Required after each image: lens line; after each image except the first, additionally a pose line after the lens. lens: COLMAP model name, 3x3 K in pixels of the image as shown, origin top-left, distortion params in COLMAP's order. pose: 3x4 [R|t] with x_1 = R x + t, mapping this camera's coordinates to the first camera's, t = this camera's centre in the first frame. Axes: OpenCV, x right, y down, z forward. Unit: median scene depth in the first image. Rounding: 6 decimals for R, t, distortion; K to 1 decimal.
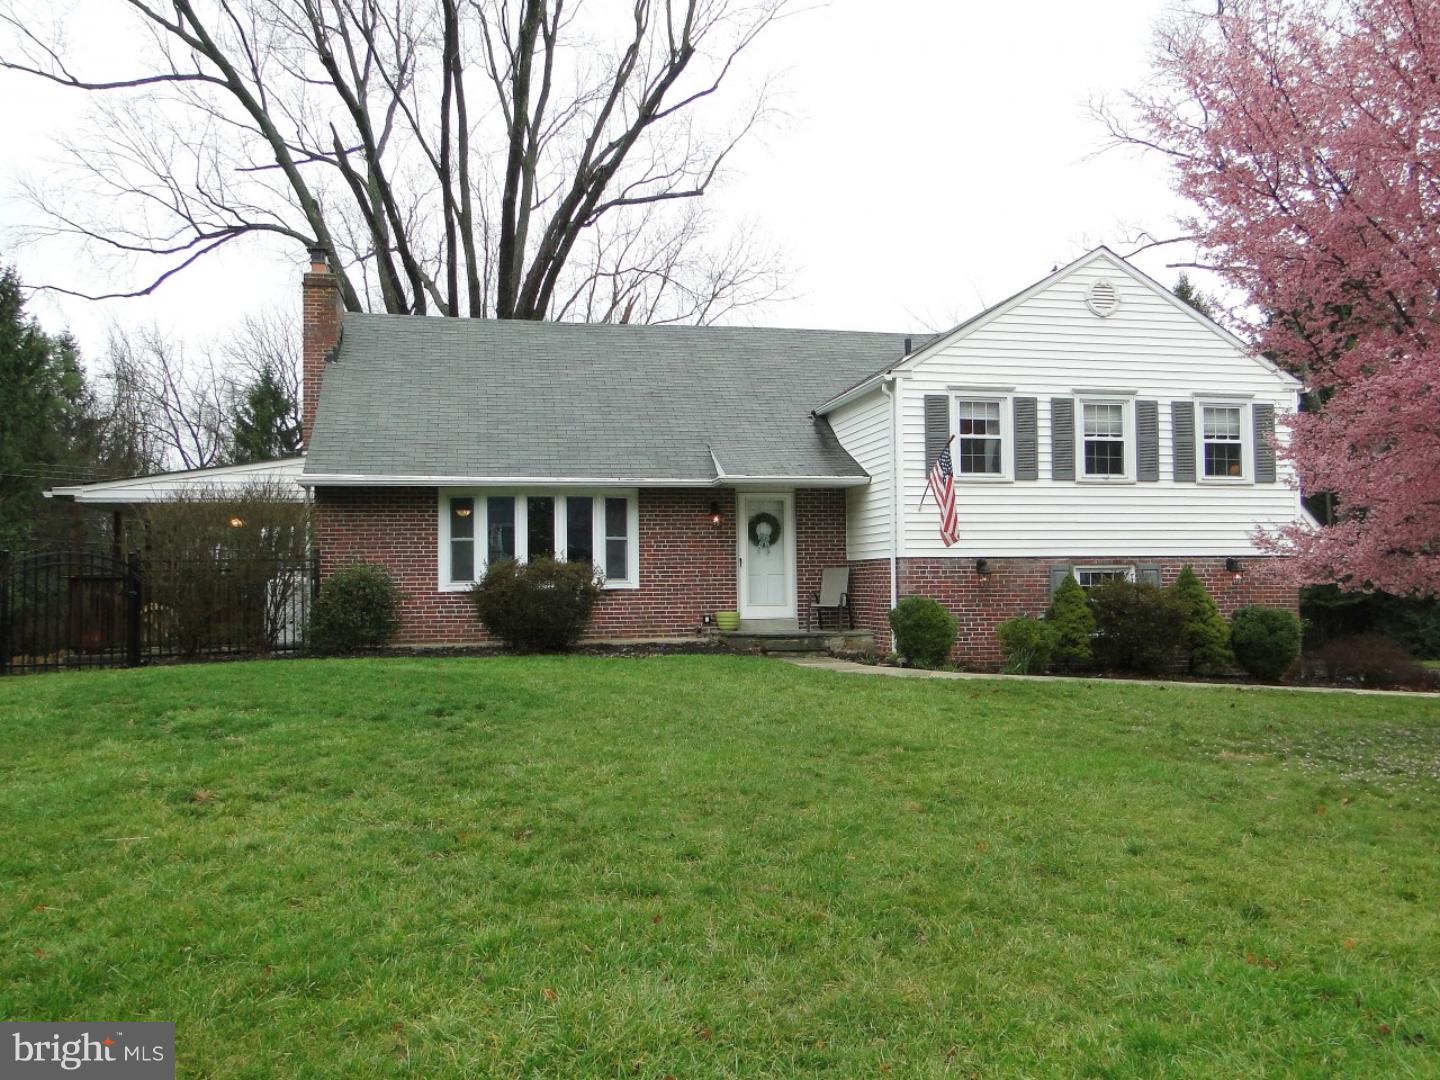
lens RADIAL K [[1204.3, 0, 725.5], [0, 1204.3, 551.5], [0, 0, 1]] dist [0.012125, -0.036623]
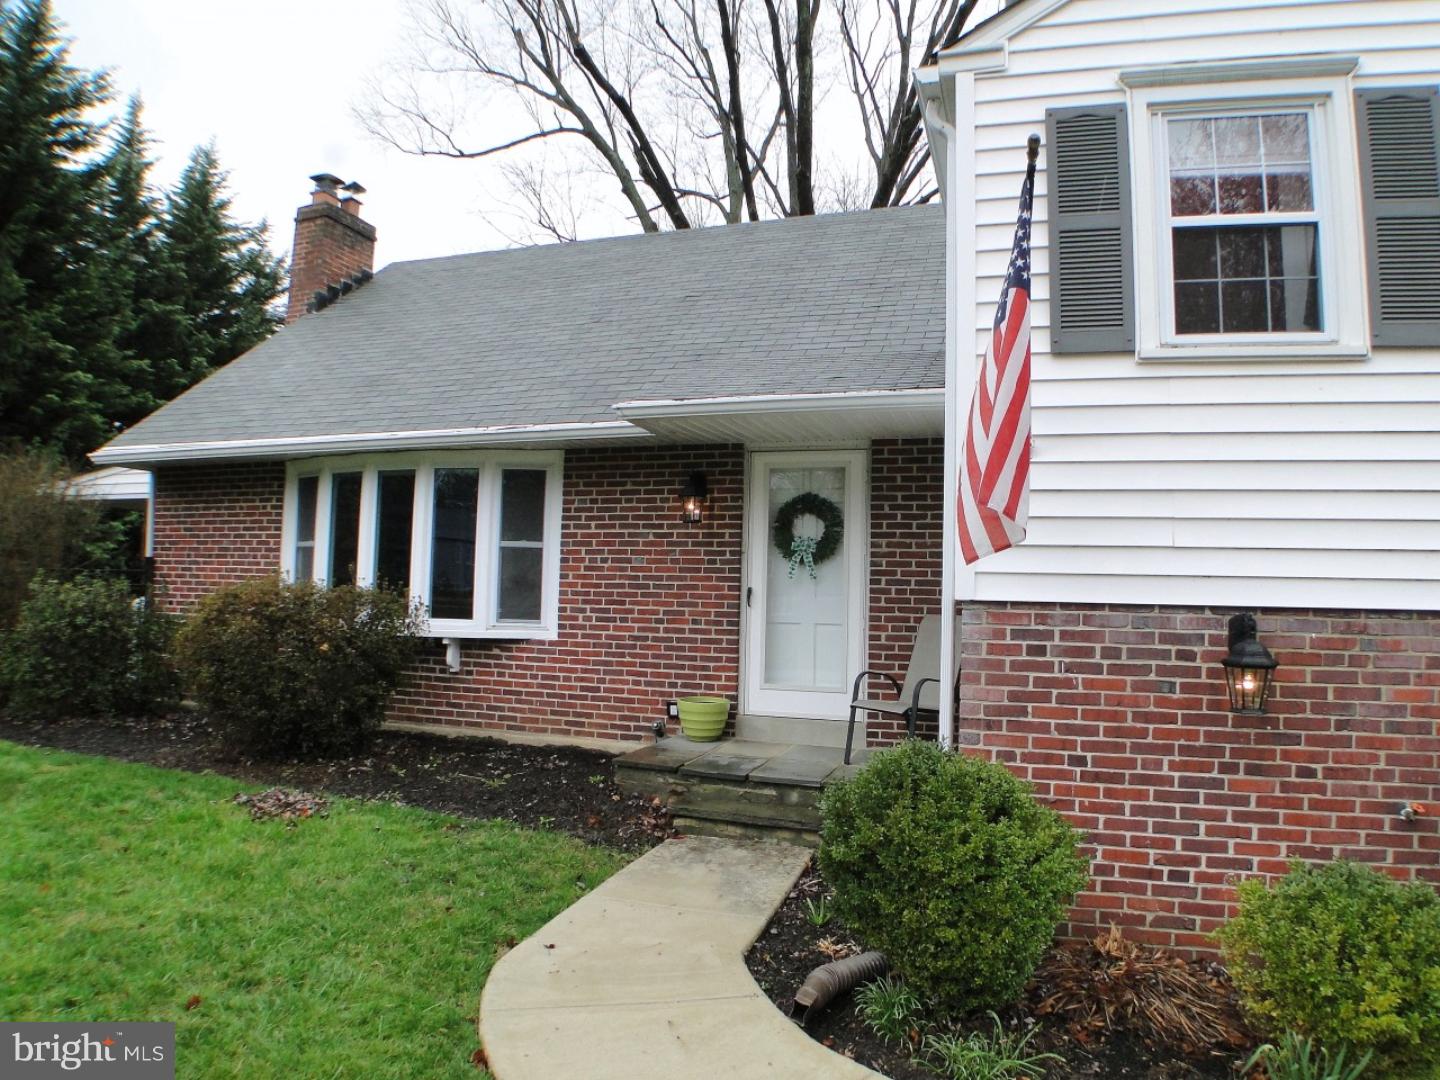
lens RADIAL K [[963.8, 0, 685.1], [0, 963.8, 538.4], [0, 0, 1]] dist [-0.114243, 0.011277]
pose [[0.862836, 0.000440, -0.505484, 0.204910], [-0.016261, 0.999506, -0.026886, -0.003777], [0.505223, 0.031418, 0.862417, 0.721569]]
